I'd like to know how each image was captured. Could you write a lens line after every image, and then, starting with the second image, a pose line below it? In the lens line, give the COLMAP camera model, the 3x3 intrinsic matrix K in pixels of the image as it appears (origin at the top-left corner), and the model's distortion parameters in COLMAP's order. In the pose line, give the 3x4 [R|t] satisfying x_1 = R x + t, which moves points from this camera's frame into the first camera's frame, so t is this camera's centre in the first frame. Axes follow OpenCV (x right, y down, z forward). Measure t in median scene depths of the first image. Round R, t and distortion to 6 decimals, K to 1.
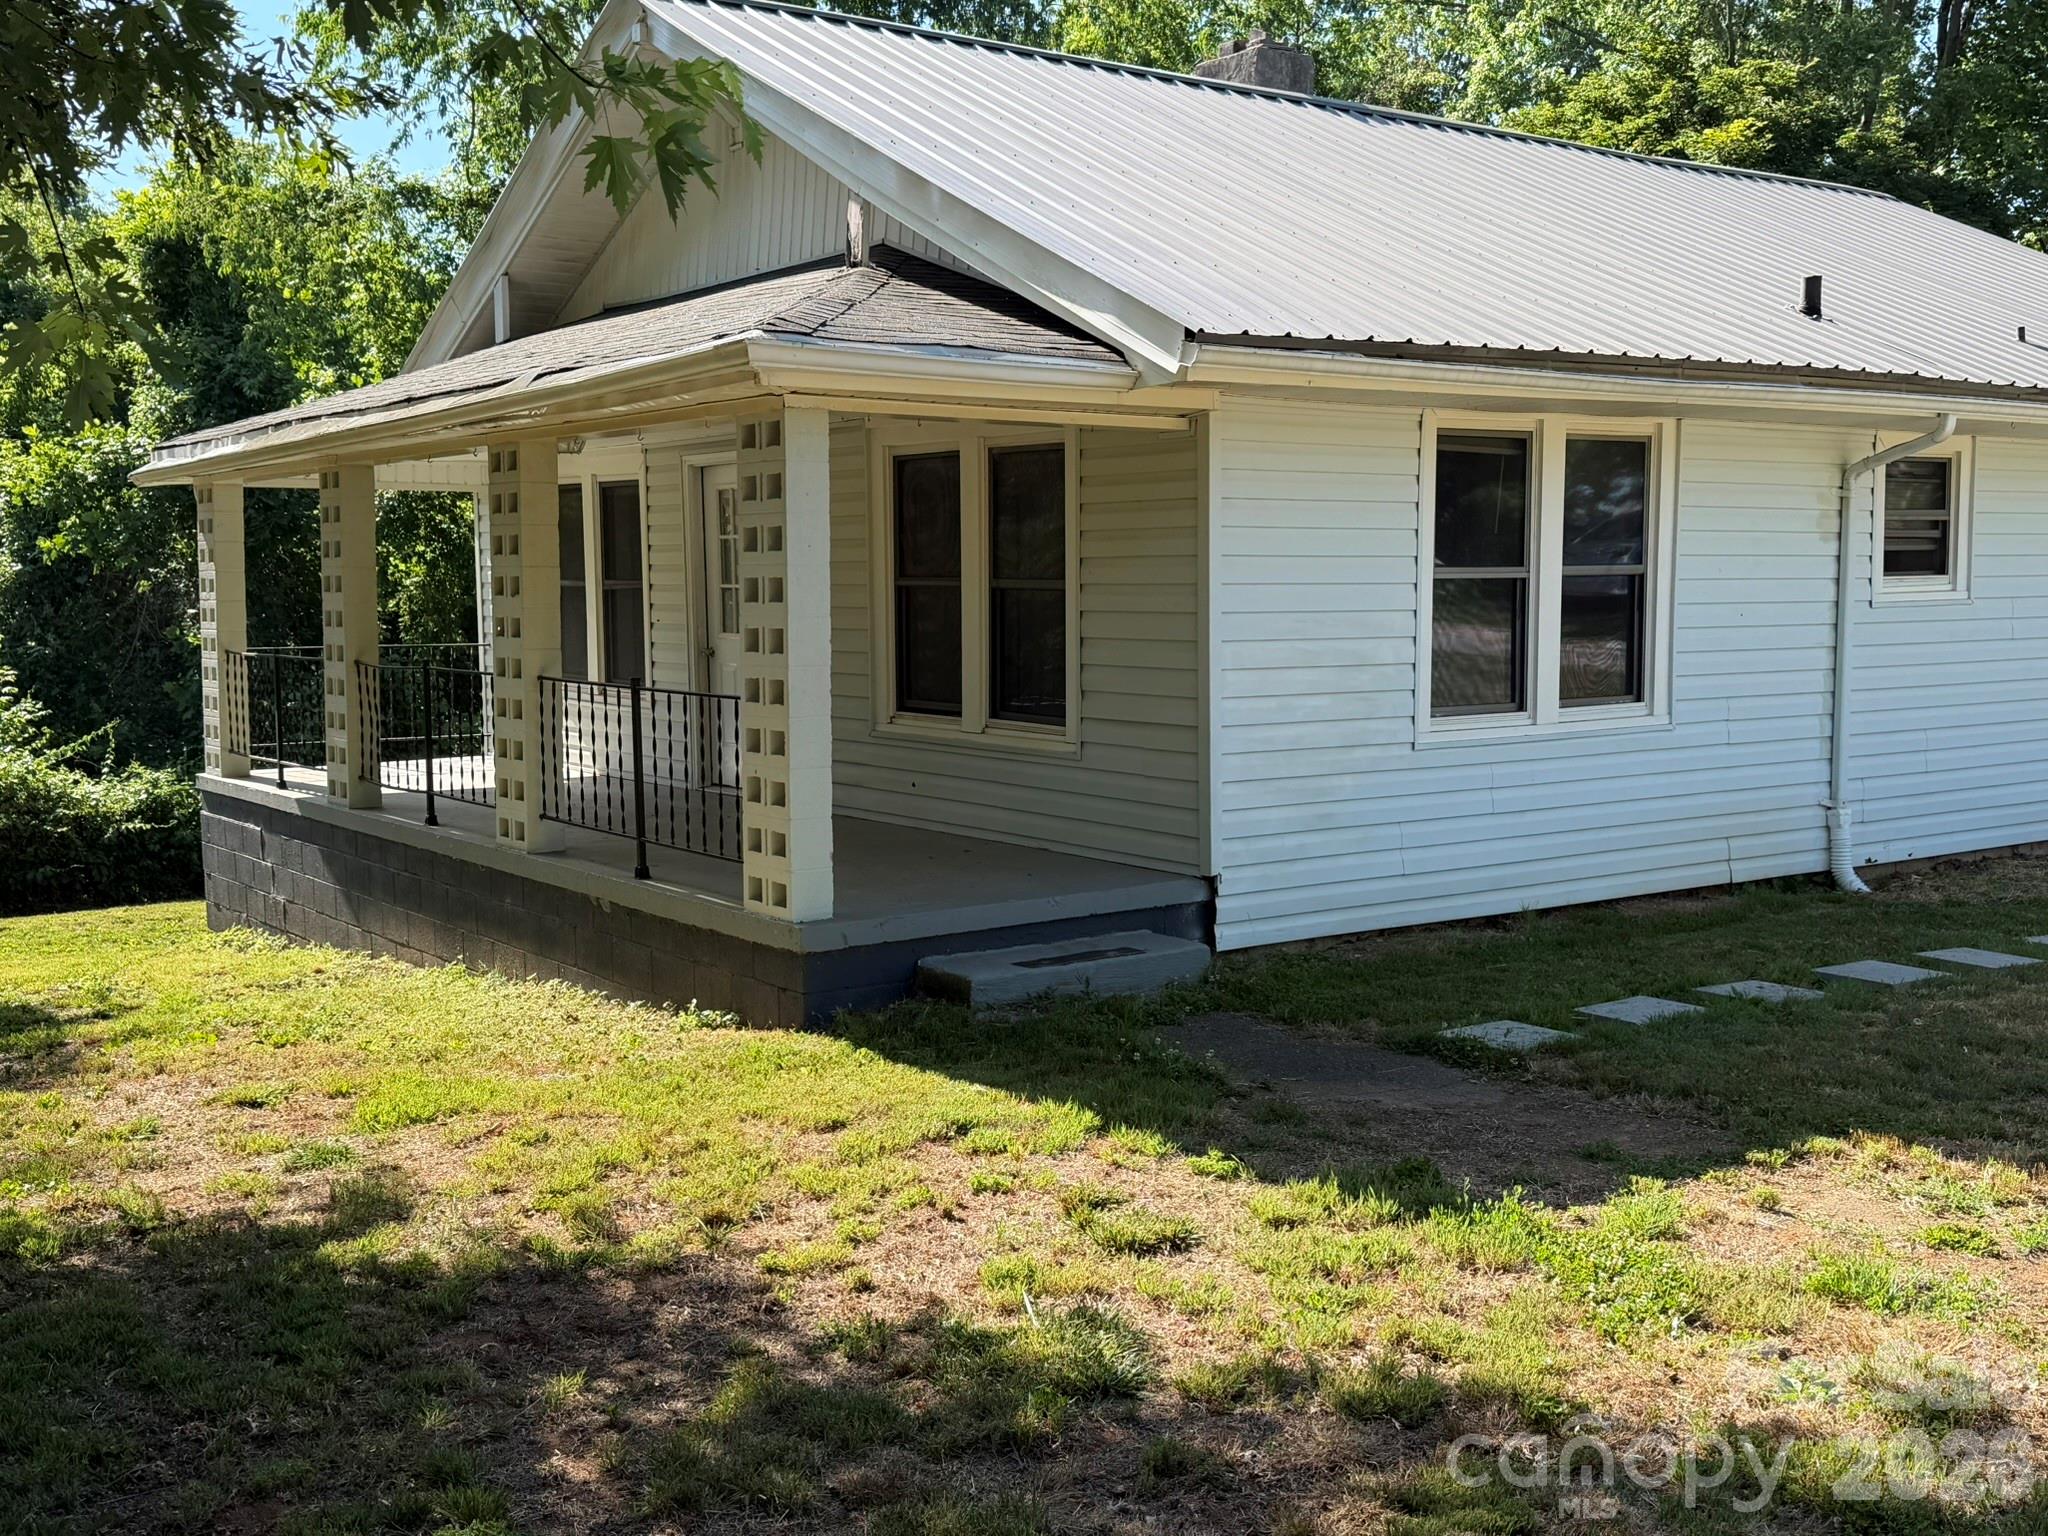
lens RADIAL K [[2187.3, 0, 1023.8], [0, 2187.3, 769.9], [0, 0, 1]] dist [0.000092, 0.000000]
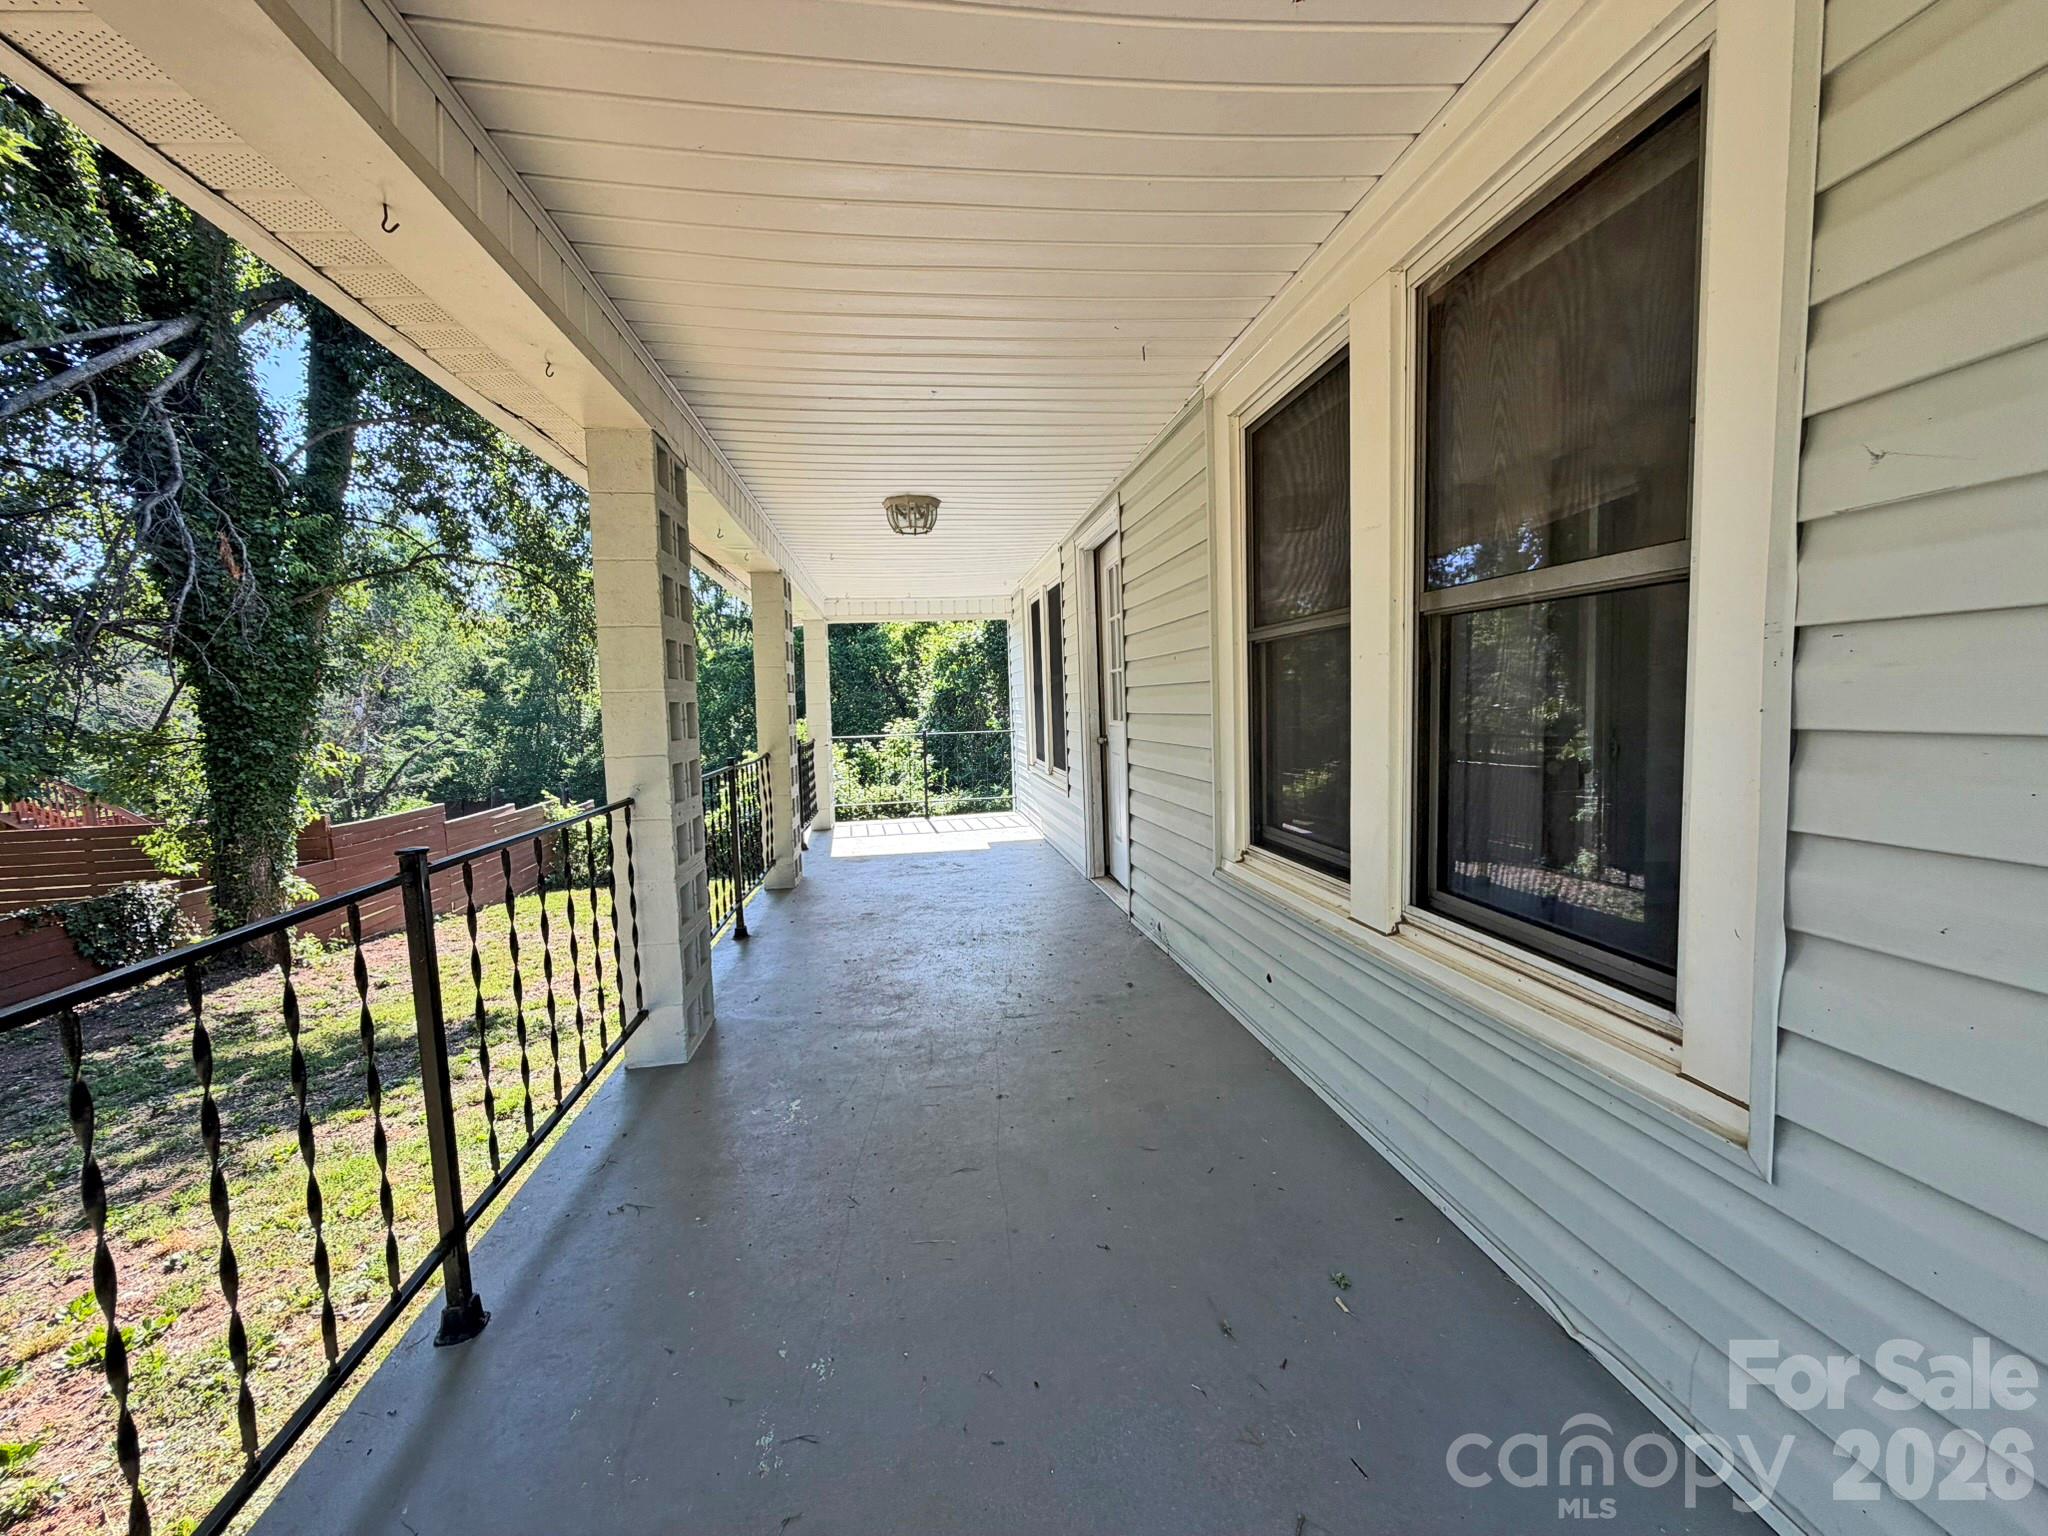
lens RADIAL K [[813.6, 0, 1023.0], [0, 813.6, 770.4], [0, 0, 1]] dist [-0.002948, 0.000958]
pose [[0.886978, 0.015712, -0.461544, -0.009453], [-0.015332, 0.999872, 0.004573, -0.050058], [0.461556, 0.003020, 0.887106, 0.799999]]
